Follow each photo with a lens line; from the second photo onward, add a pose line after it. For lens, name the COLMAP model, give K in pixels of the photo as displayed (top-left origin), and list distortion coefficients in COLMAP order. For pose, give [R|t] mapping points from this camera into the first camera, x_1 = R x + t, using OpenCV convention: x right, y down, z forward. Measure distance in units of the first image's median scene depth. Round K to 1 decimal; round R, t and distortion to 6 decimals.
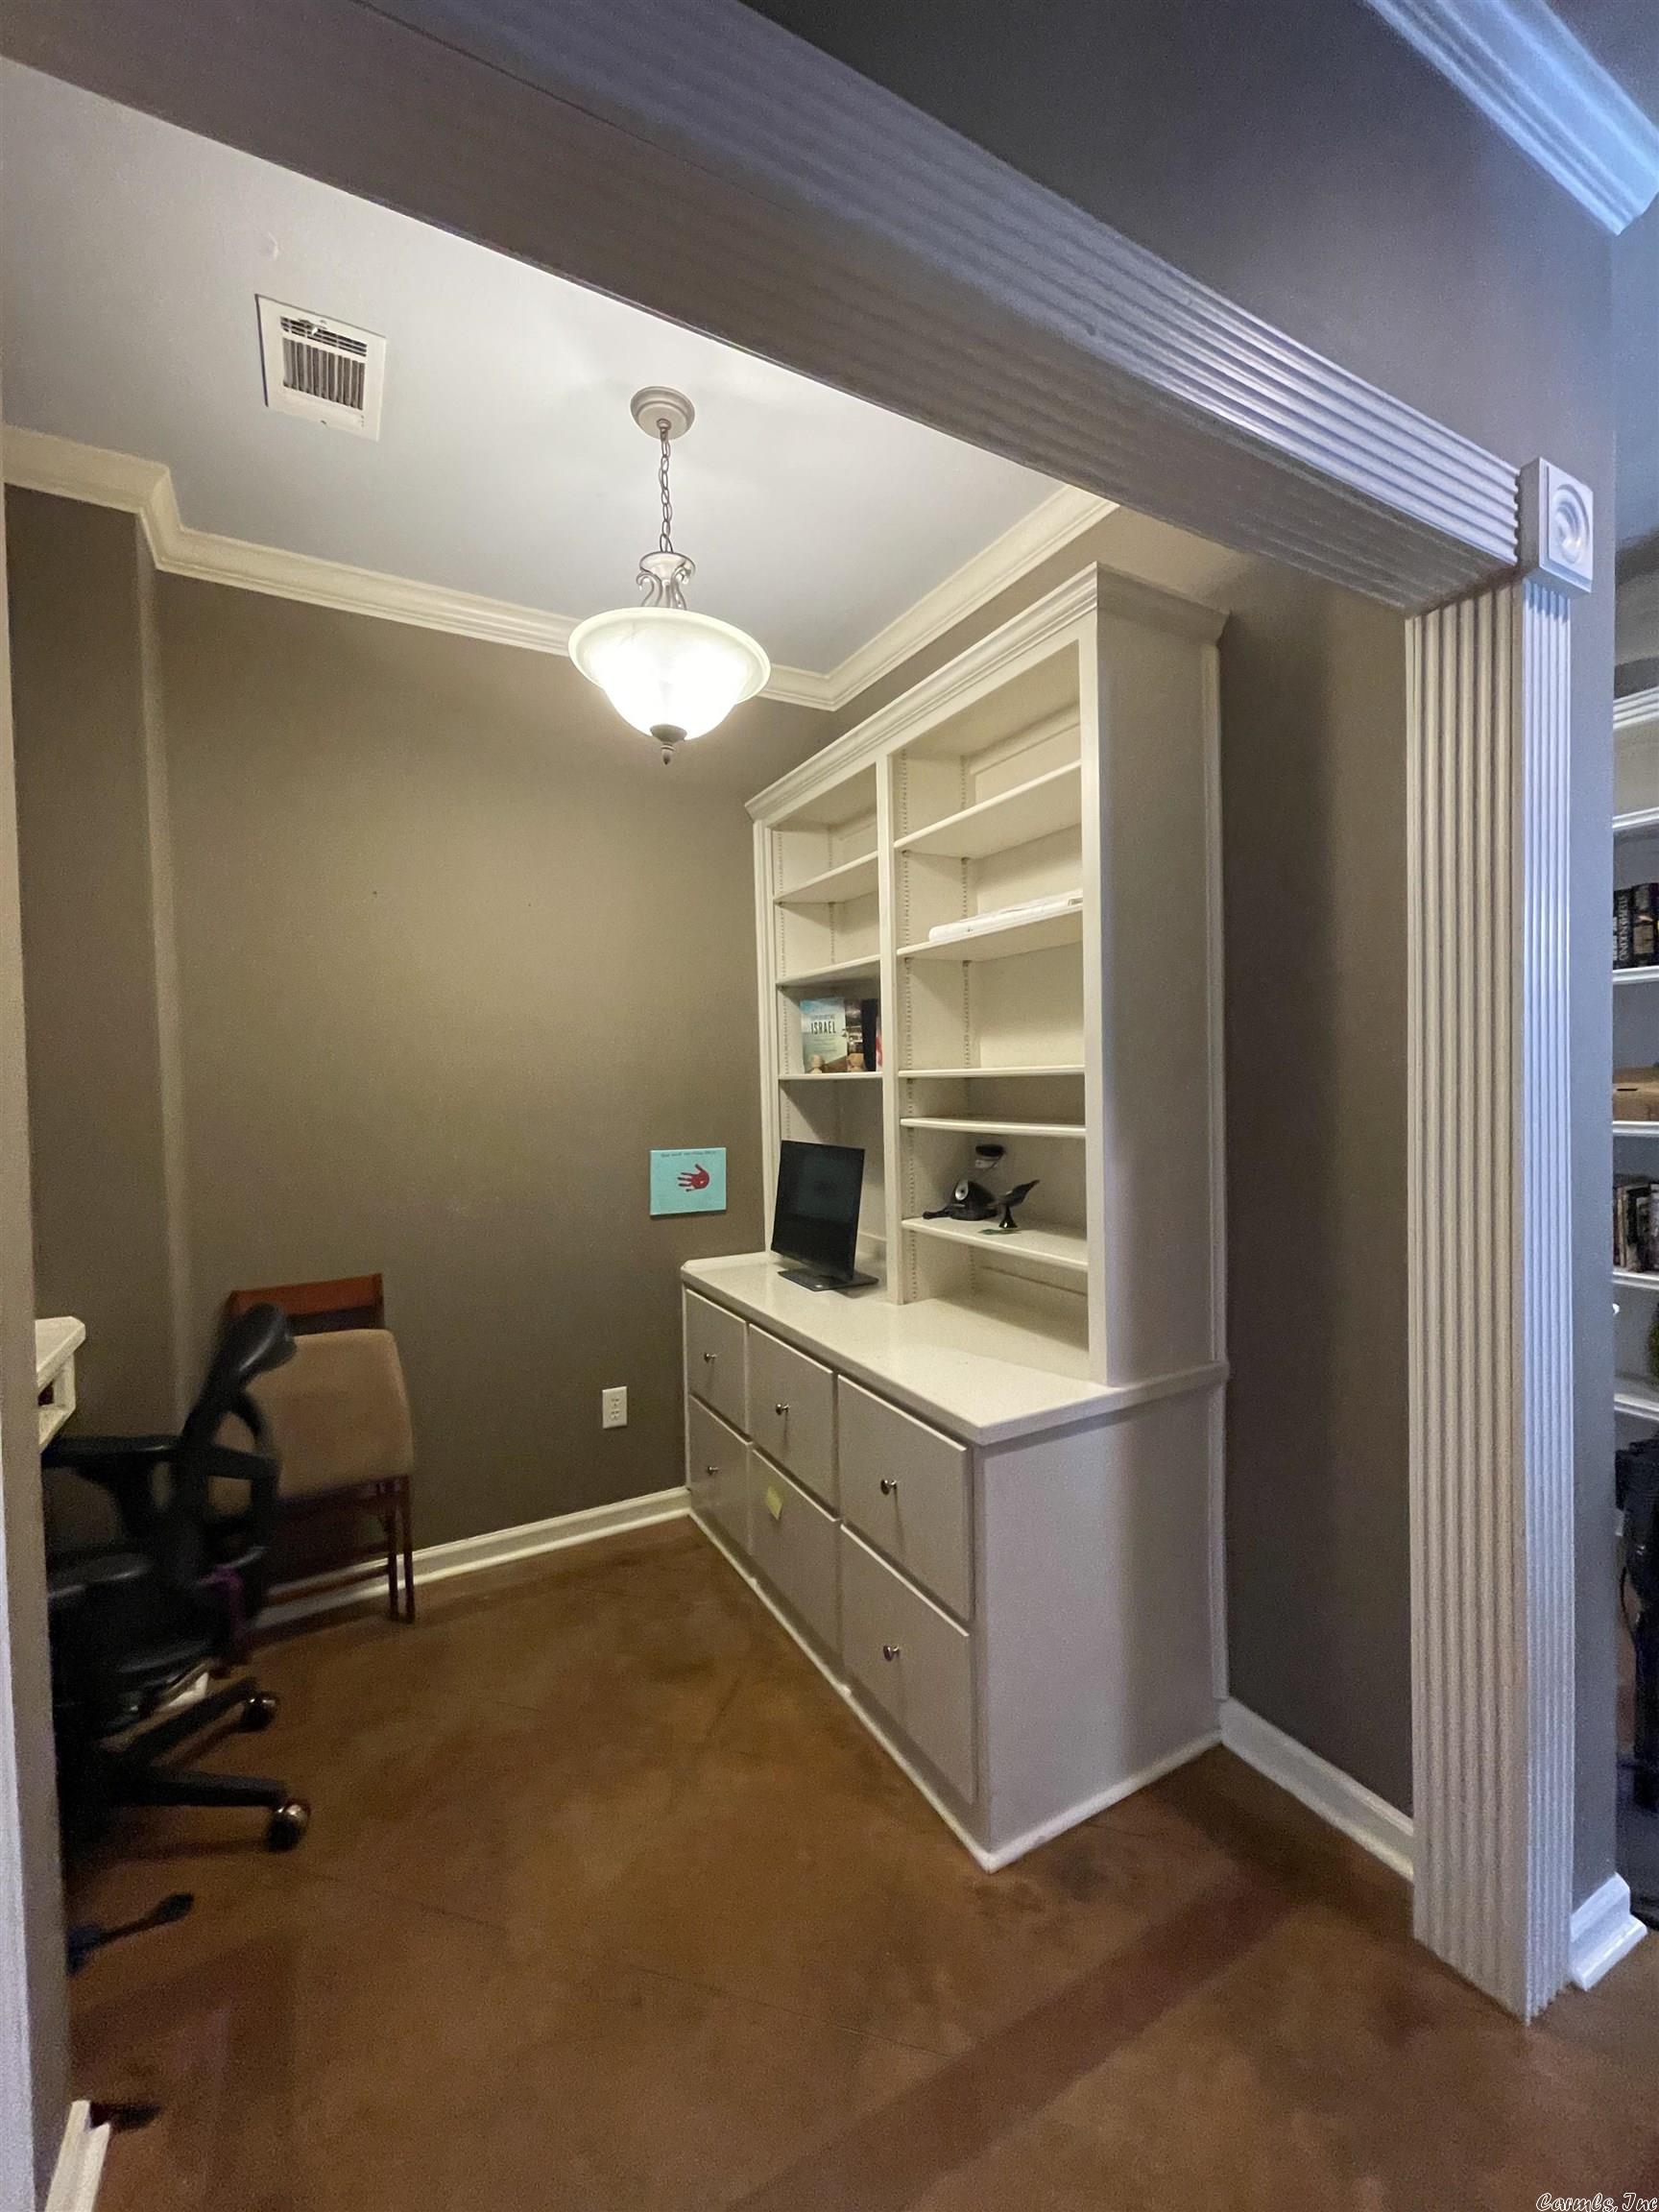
lens RADIAL K [[894.8, 0, 824.5], [0, 894.8, 1102.3], [0, 0, 1]] dist [0.000029, 0.000866]
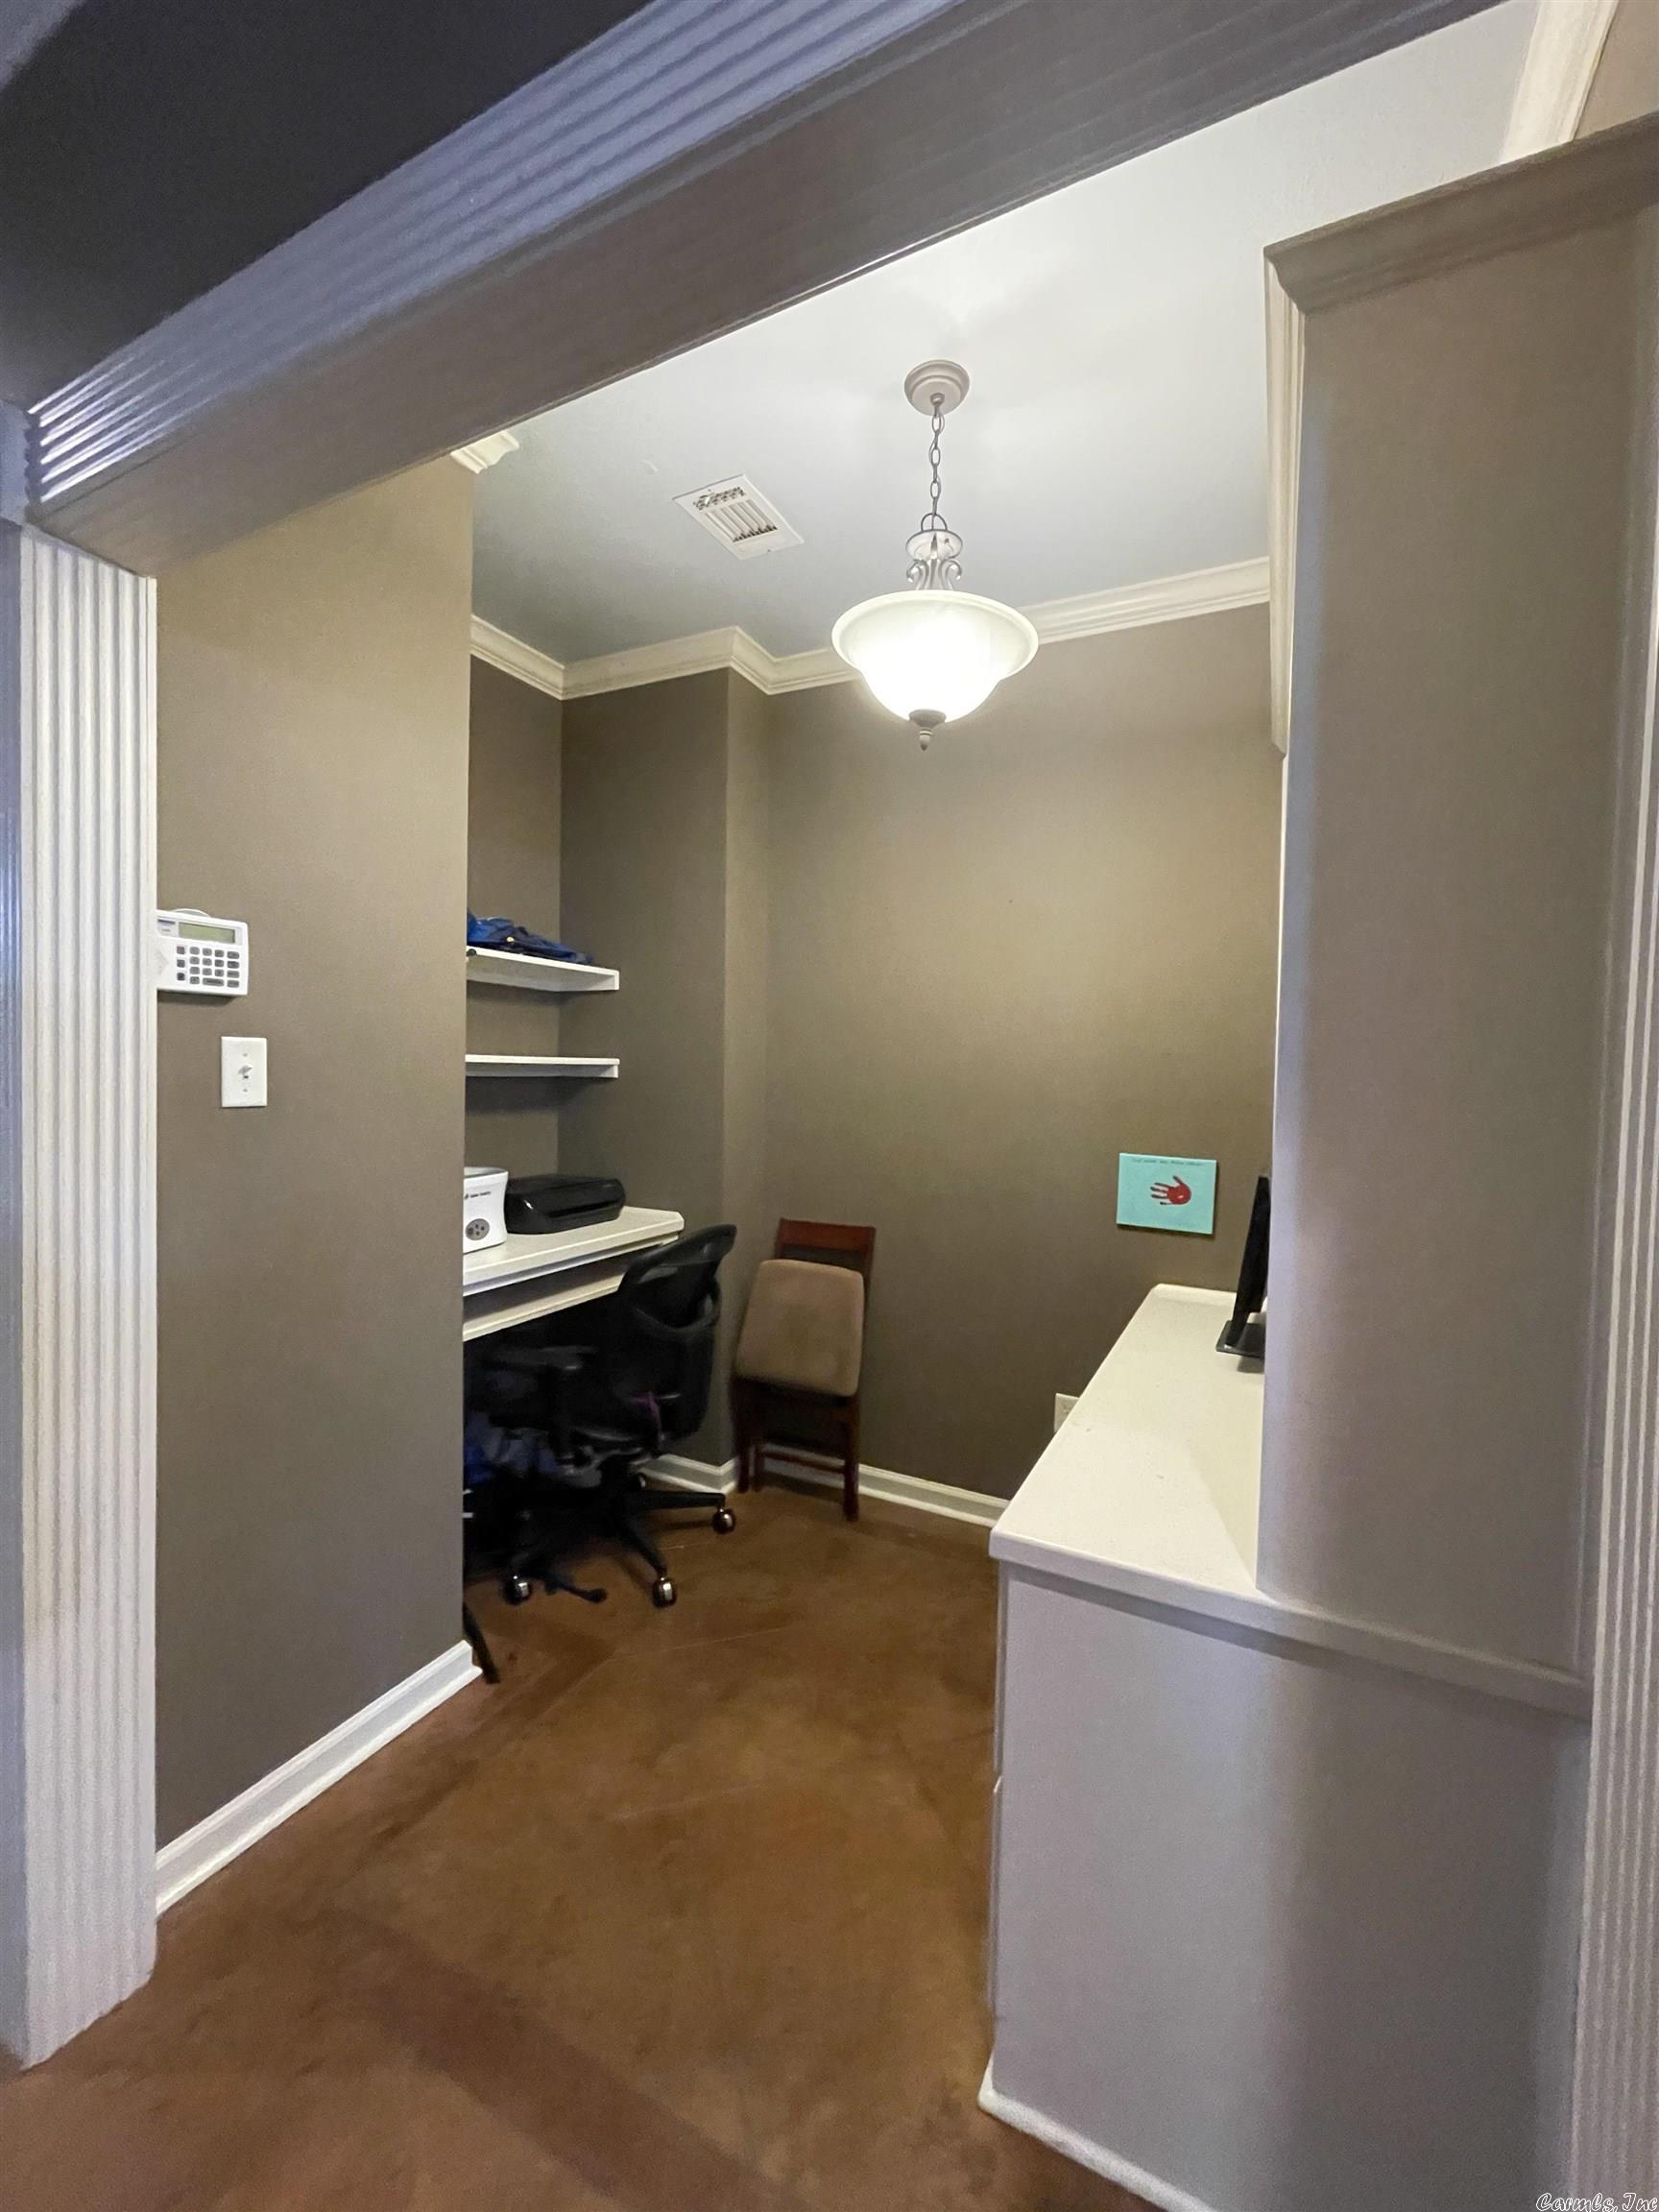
lens RADIAL K [[894.8, 0, 821.9], [0, 894.8, 1100.1], [0, 0, 1]] dist [0.000029, 0.000866]
pose [[0.559821, 0.061086, -0.826359, 0.552444], [-0.056781, 0.997763, 0.035290, -0.020833], [0.826666, 0.027165, 0.562037, 0.338799]]
